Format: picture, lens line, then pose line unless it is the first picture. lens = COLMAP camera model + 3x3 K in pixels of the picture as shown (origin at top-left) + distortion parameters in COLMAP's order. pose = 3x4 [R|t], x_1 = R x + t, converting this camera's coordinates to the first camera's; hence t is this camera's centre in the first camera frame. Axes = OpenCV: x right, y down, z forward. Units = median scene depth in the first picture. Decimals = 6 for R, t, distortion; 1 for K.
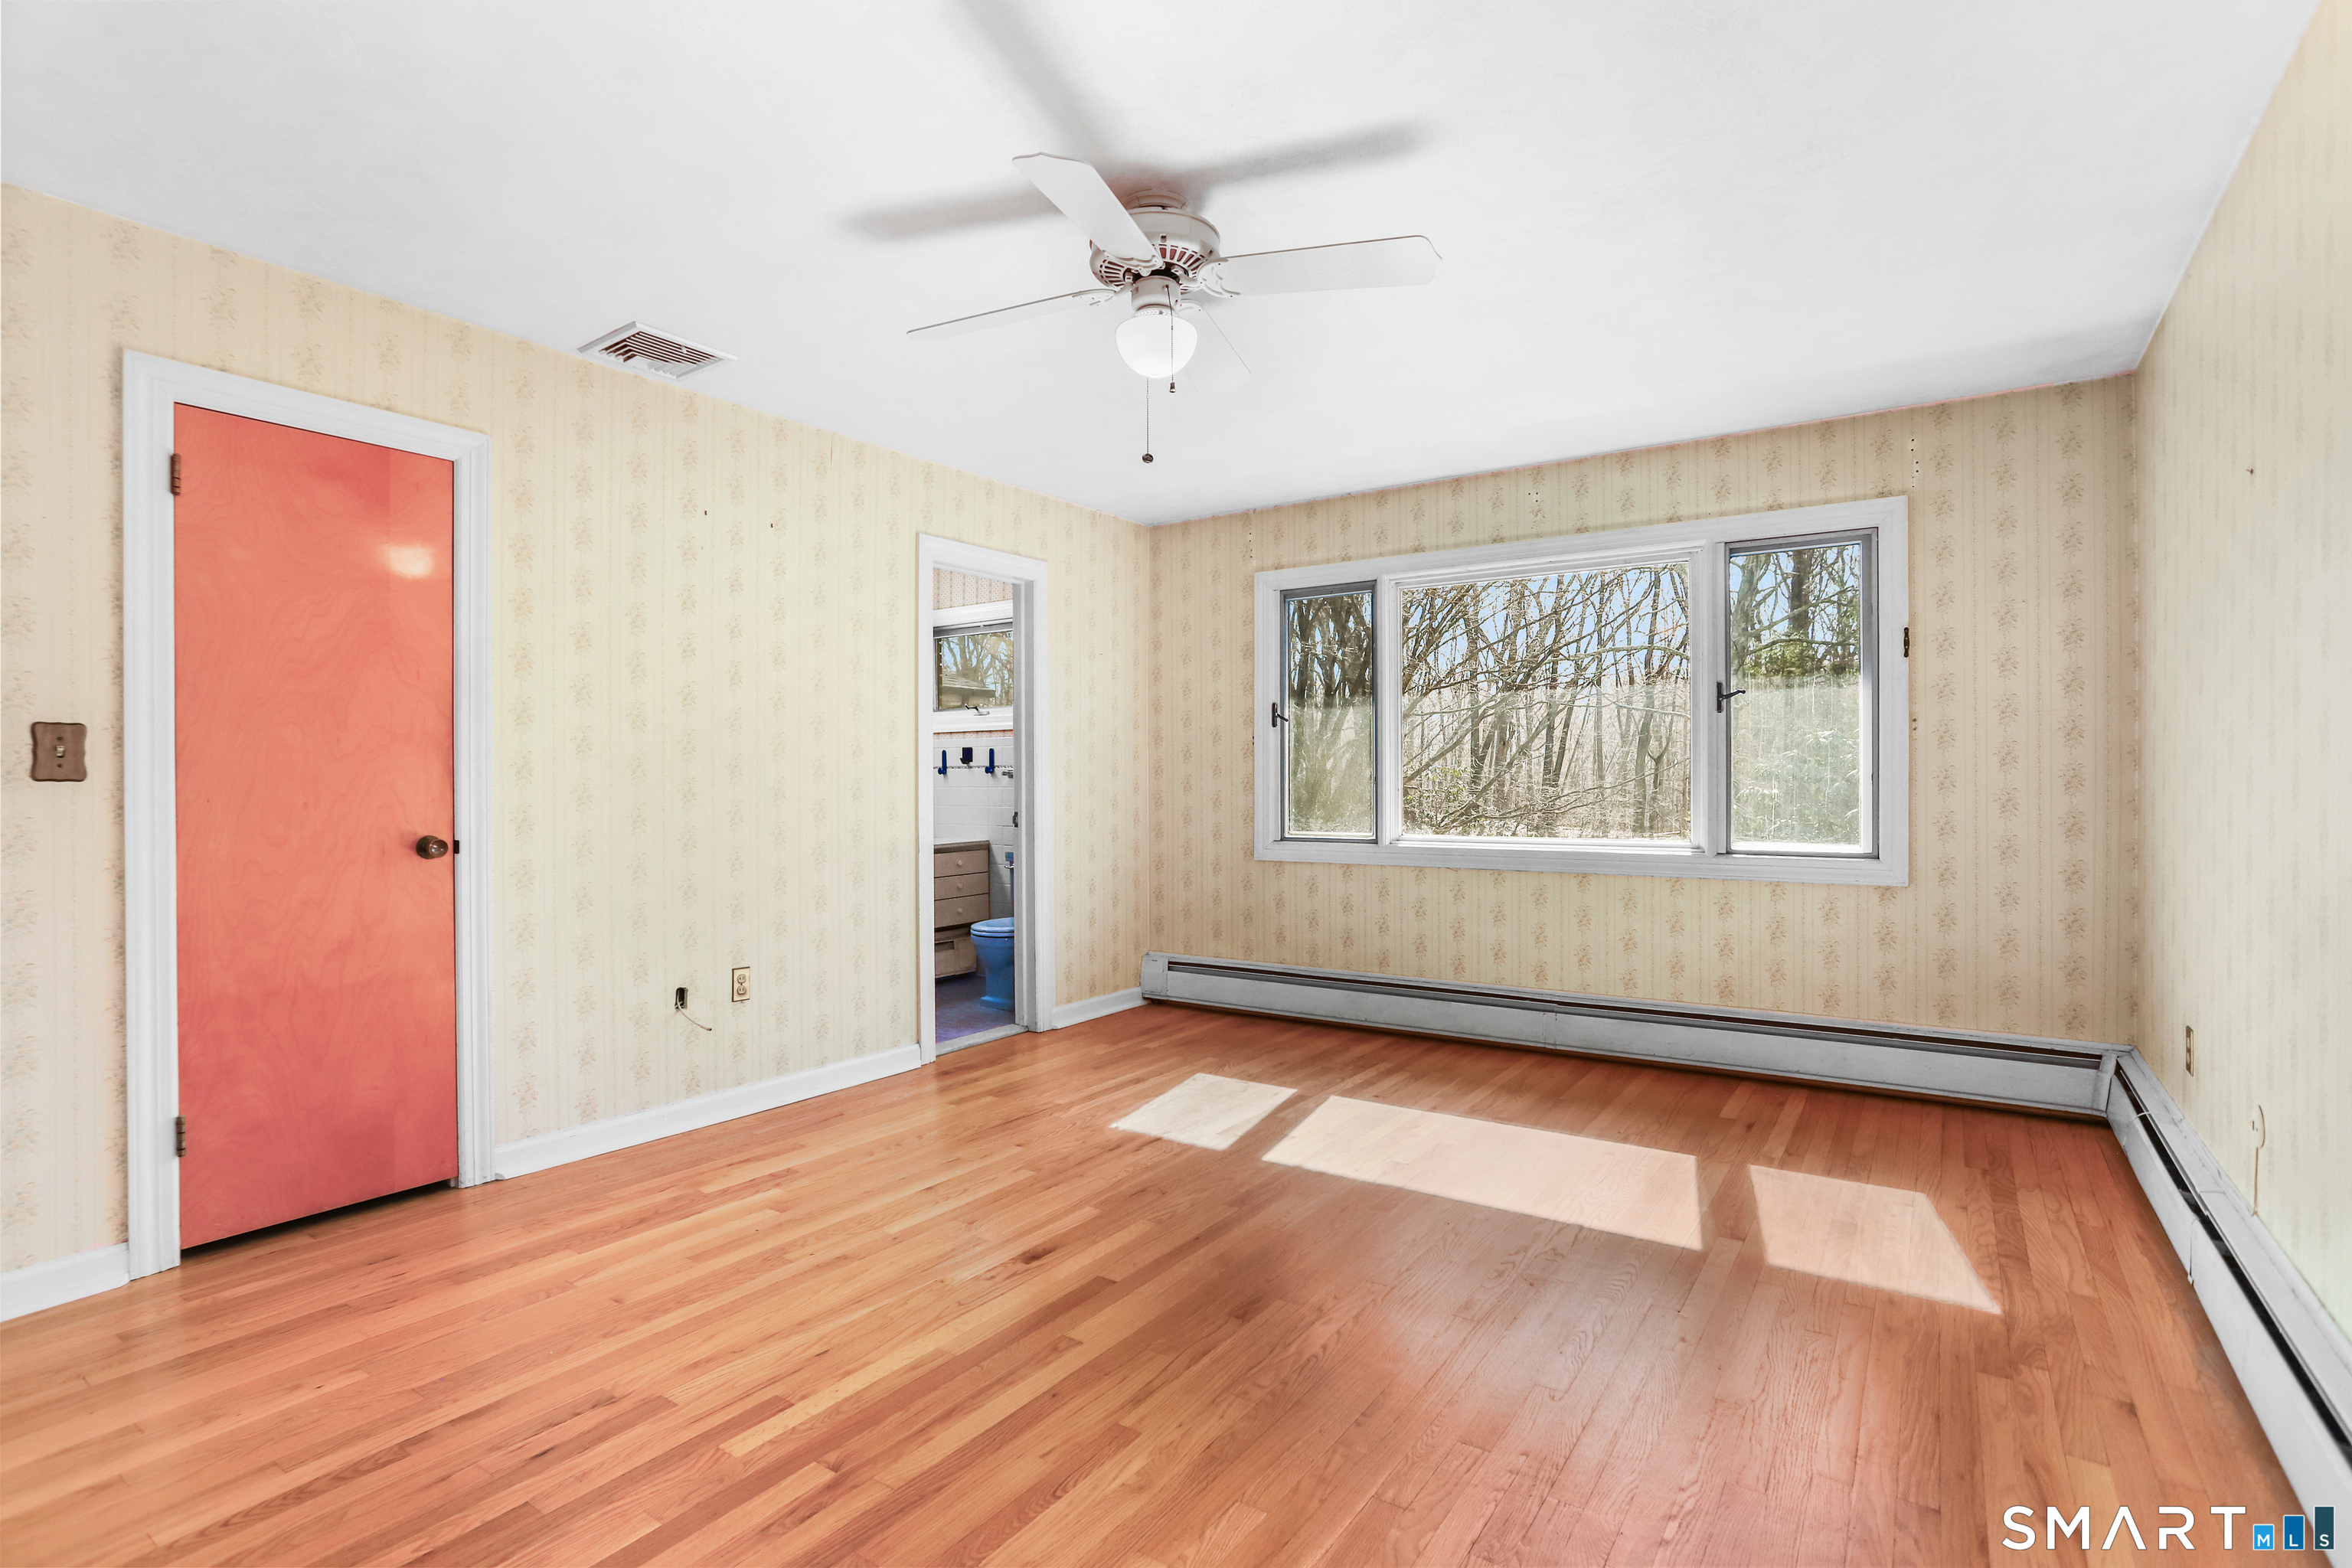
lens RADIAL K [[1135.8, 0, 1175.5], [0, 1135.8, 781.8], [0, 0, 1]] dist [-0.062173, 0.032550]
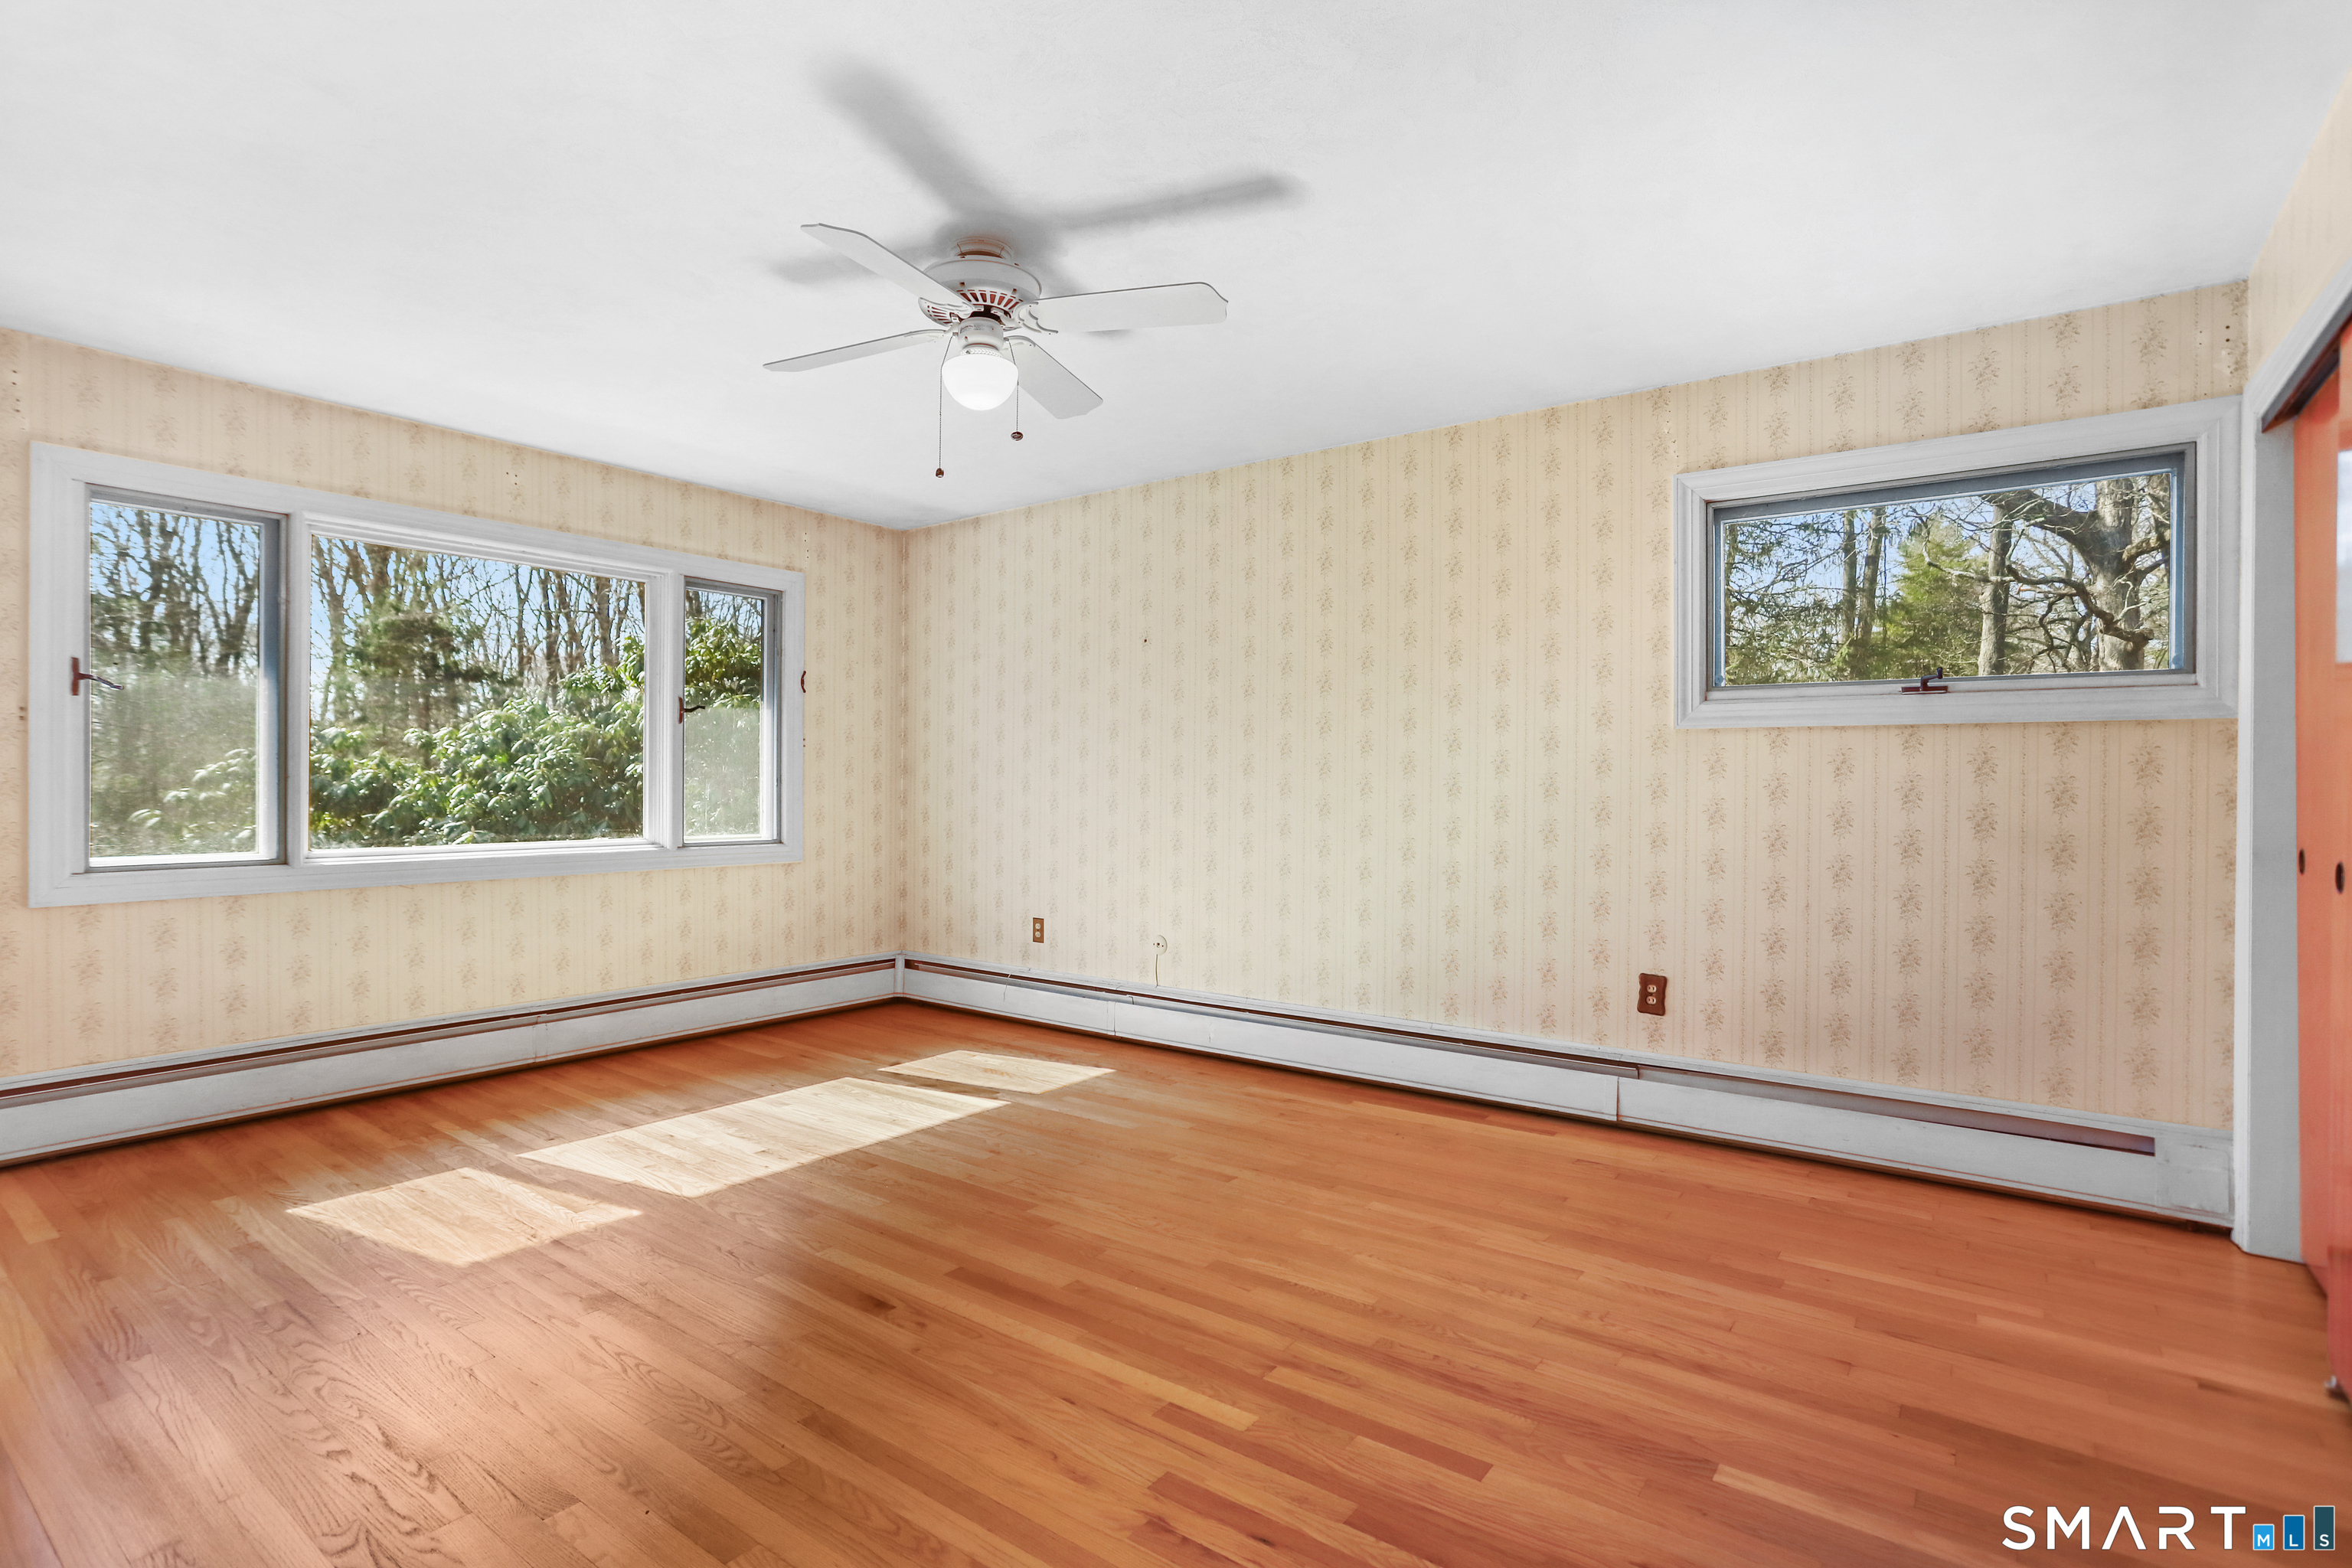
lens RADIAL K [[1135.8, 0, 1181.6], [0, 1135.8, 791.5], [0, 0, 1]] dist [-0.062173, 0.032550]
pose [[0.033822, -0.002702, 0.999424, -0.668455], [-0.003861, 0.999989, 0.002834, 0.002231], [-0.999420, -0.003954, 0.033811, 0.473325]]
